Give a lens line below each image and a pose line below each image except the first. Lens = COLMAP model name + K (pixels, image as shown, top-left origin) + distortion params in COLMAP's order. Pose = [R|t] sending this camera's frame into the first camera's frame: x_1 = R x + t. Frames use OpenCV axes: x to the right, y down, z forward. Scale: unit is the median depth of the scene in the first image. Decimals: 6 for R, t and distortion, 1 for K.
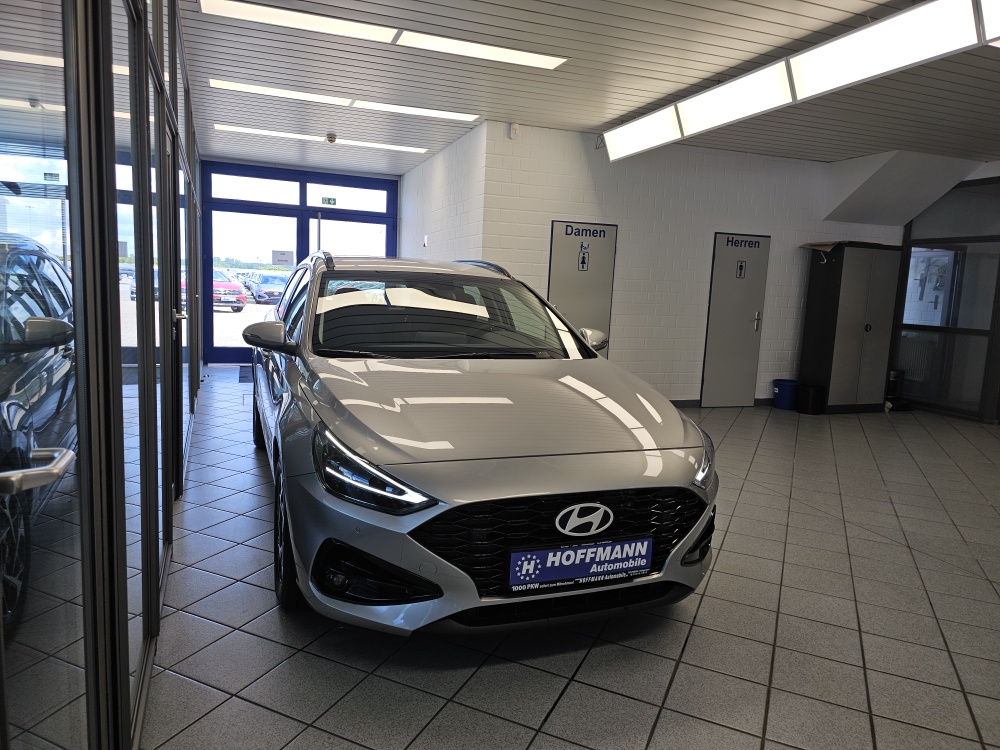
lens RADIAL K [[690.9, 0, 504.3], [0, 690.9, 384.3], [0, 0, 1]] dist [0.043681, -0.049985]
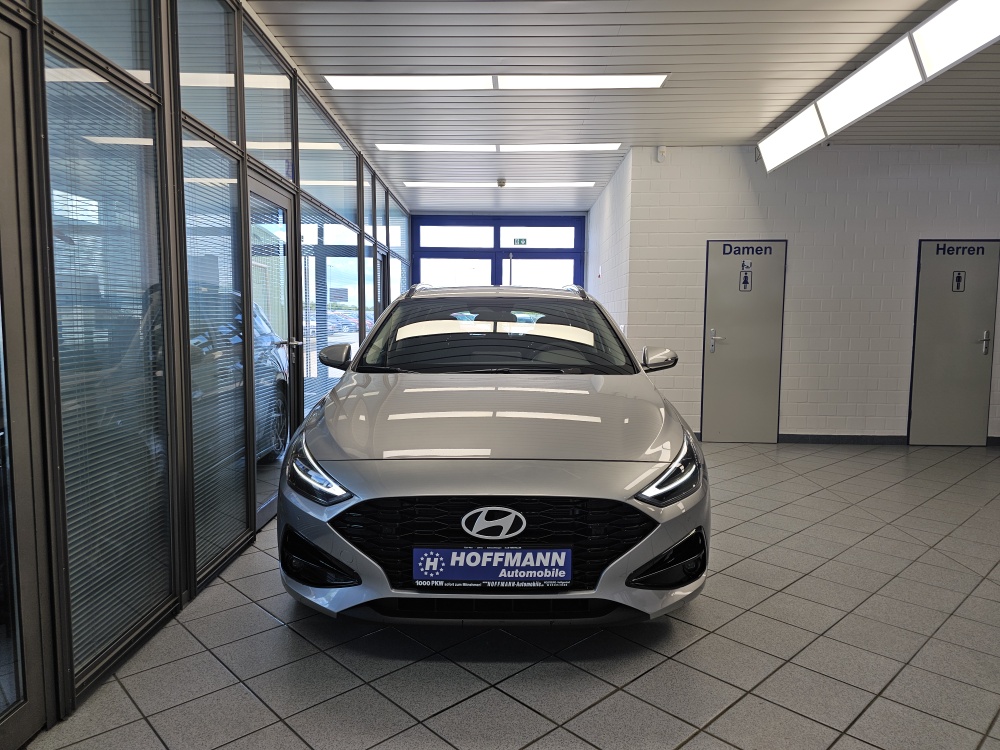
lens RADIAL K [[690.9, 0, 478.3], [0, 690.9, 382.7], [0, 0, 1]] dist [0.043681, -0.049985]
pose [[0.928213, -0.003450, -0.372034, 0.186481], [-0.017009, 0.998518, -0.051697, 0.017065], [0.371661, 0.054314, 0.926778, 0.017430]]
